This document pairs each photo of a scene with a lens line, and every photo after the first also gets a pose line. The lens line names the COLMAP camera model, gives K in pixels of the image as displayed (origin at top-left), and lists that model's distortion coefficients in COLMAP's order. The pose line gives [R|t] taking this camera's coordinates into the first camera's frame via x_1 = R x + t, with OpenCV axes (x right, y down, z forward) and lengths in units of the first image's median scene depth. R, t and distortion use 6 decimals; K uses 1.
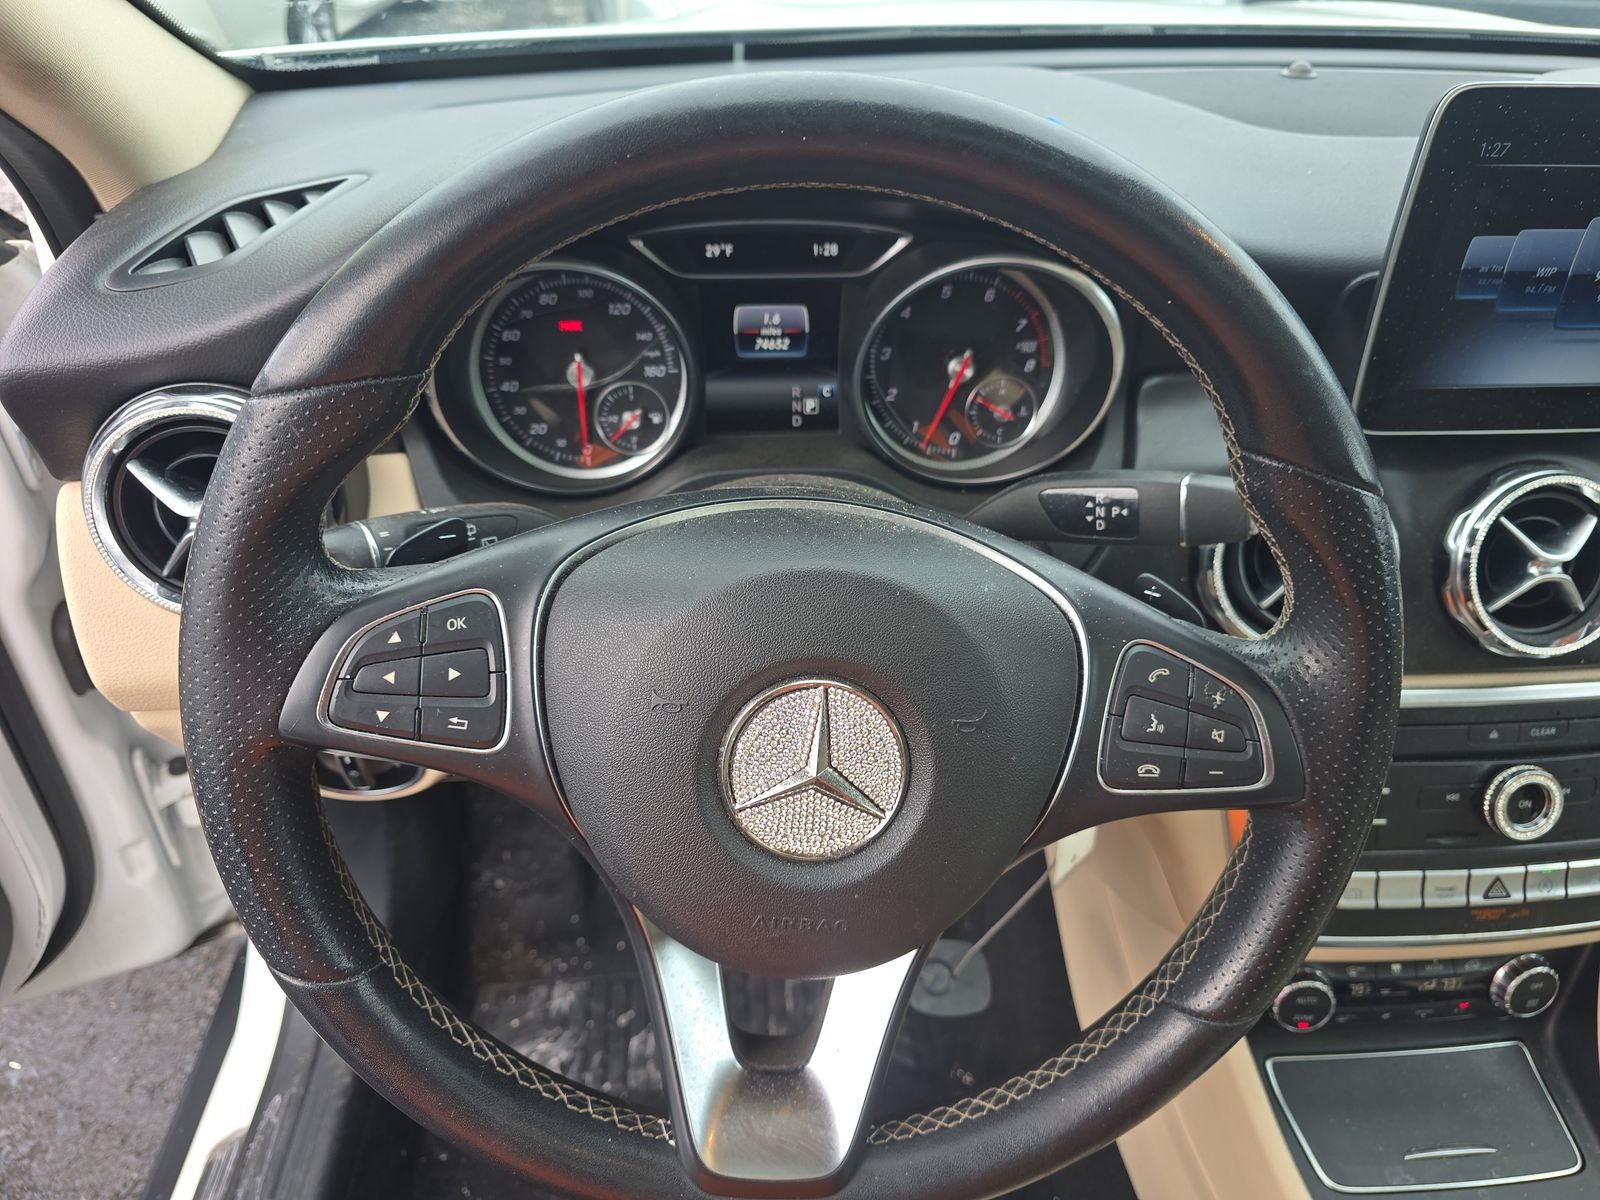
lens RADIAL K [[1190.0, 0, 804.7], [0, 1190.0, 643.6], [0, 0, 1]] dist [0.011716, -0.021105]
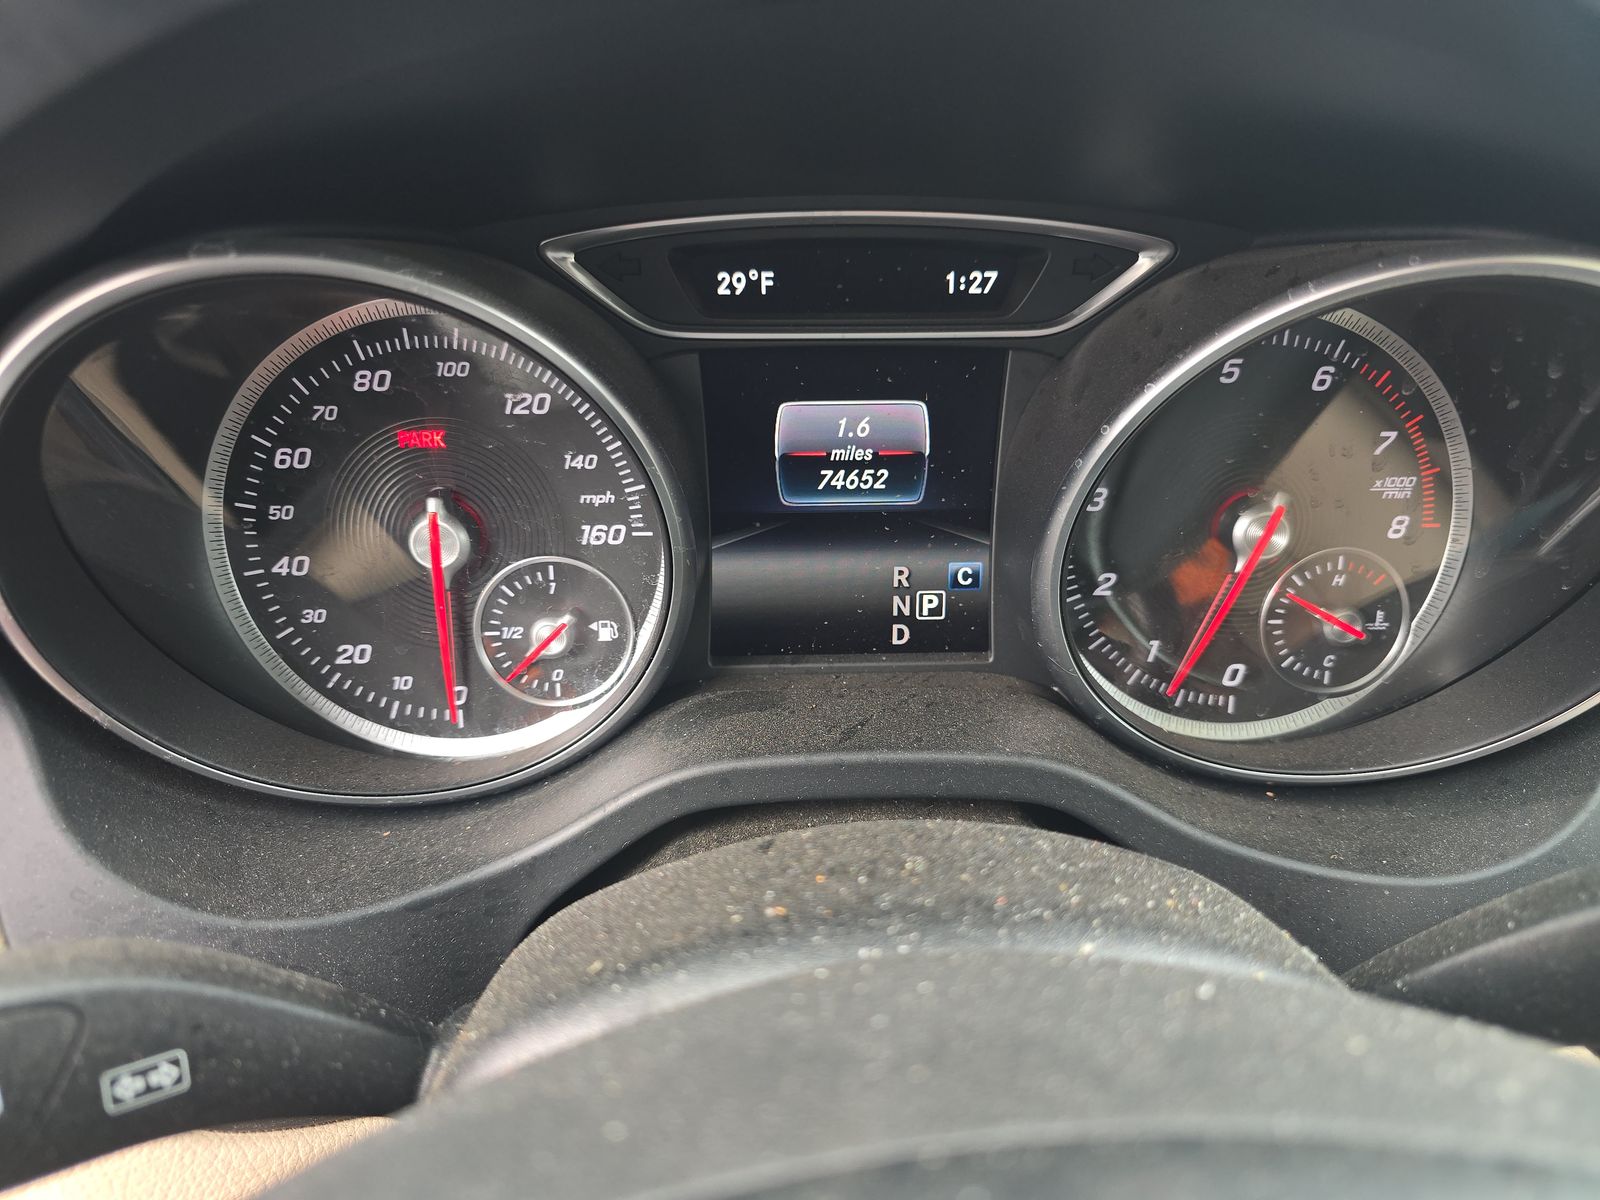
lens RADIAL K [[1190.0, 0, 799.9], [0, 1190.0, 601.5], [0, 0, 1]] dist [0.011716, -0.021105]
pose [[0.999275, 0.008175, -0.037187, -0.031801], [-0.013731, 0.988332, -0.151695, -0.135403], [0.035513, 0.152096, 0.987728, 0.555692]]
